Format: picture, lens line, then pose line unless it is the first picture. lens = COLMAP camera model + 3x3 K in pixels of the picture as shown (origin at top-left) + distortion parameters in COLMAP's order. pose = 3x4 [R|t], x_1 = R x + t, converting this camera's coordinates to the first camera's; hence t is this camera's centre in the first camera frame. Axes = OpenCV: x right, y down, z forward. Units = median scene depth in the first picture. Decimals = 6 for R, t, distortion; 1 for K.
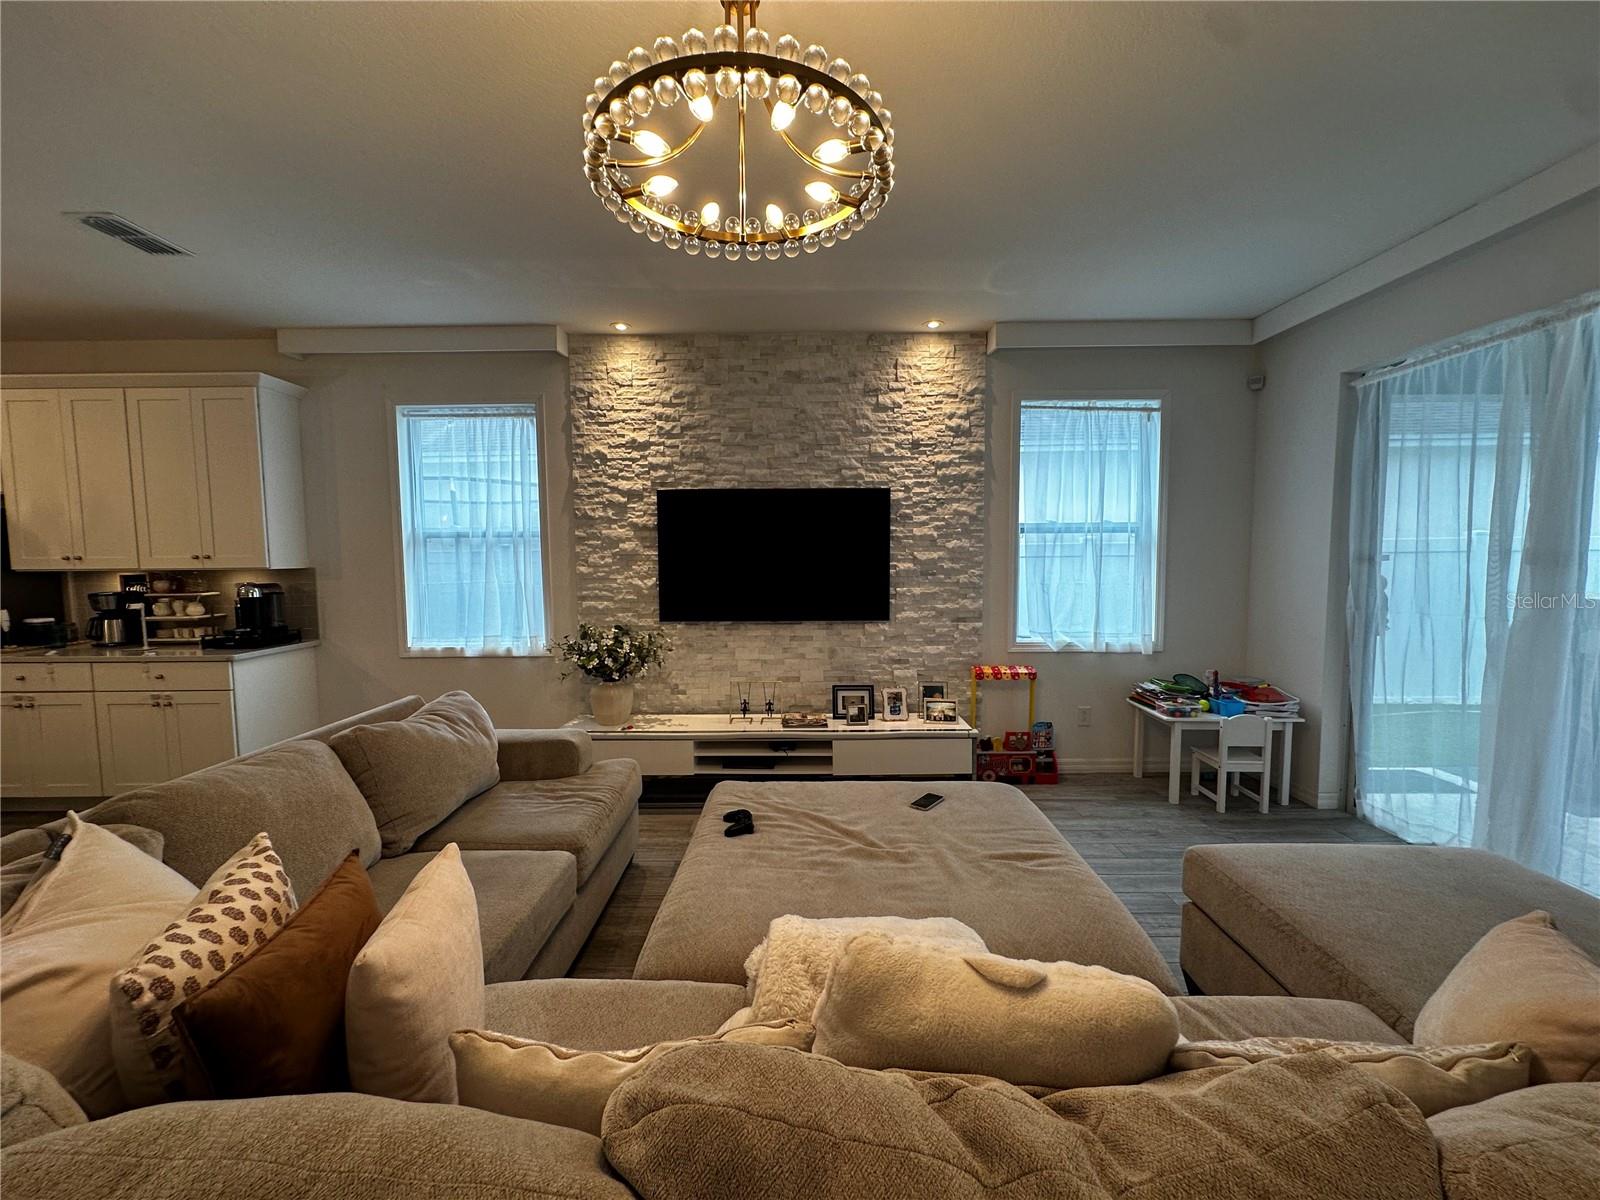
lens RADIAL K [[643.5, 0, 798.5], [0, 643.5, 600.4], [0, 0, 1]] dist [0.000471, 0.000596]
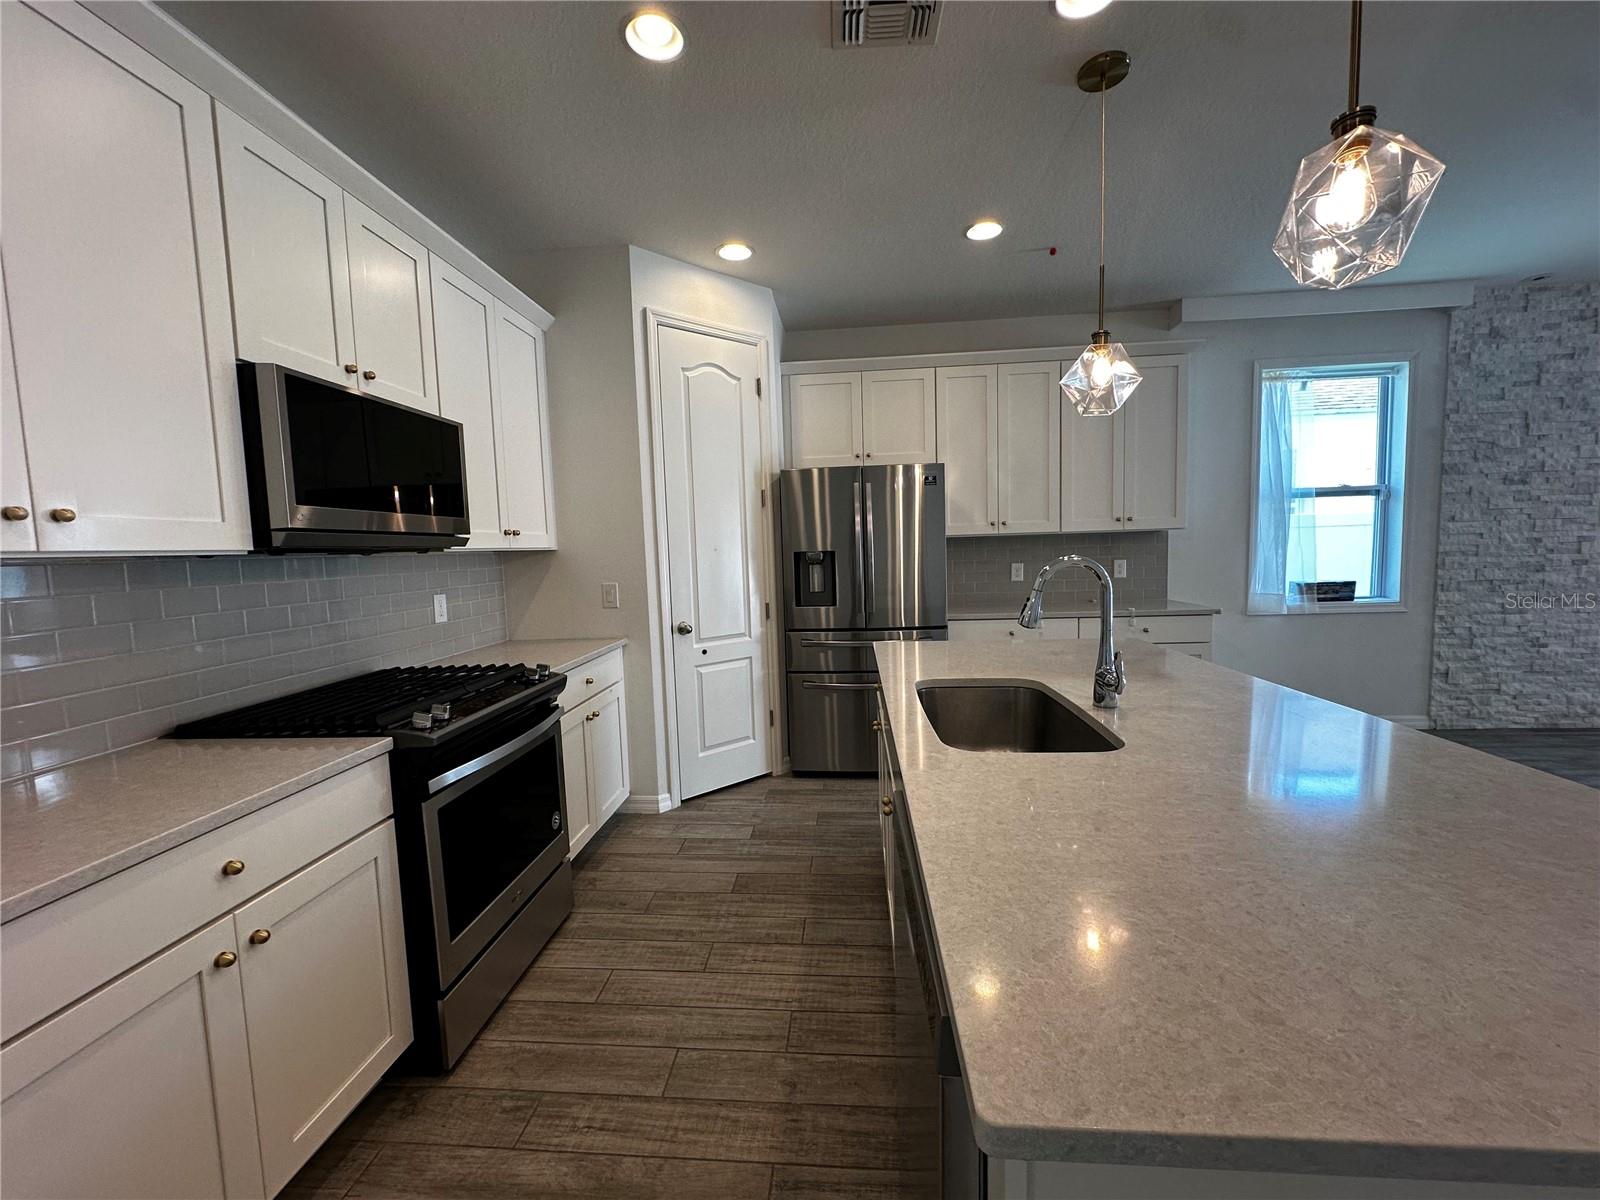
lens RADIAL K [[643.5, 0, 794.6], [0, 643.5, 596.3], [0, 0, 1]] dist [0.000471, 0.000596]
pose [[0.997308, -0.017982, -0.071082, -1.304590], [0.018294, 0.999826, 0.003751, 0.042106], [0.071002, -0.005041, 0.997463, -0.081857]]
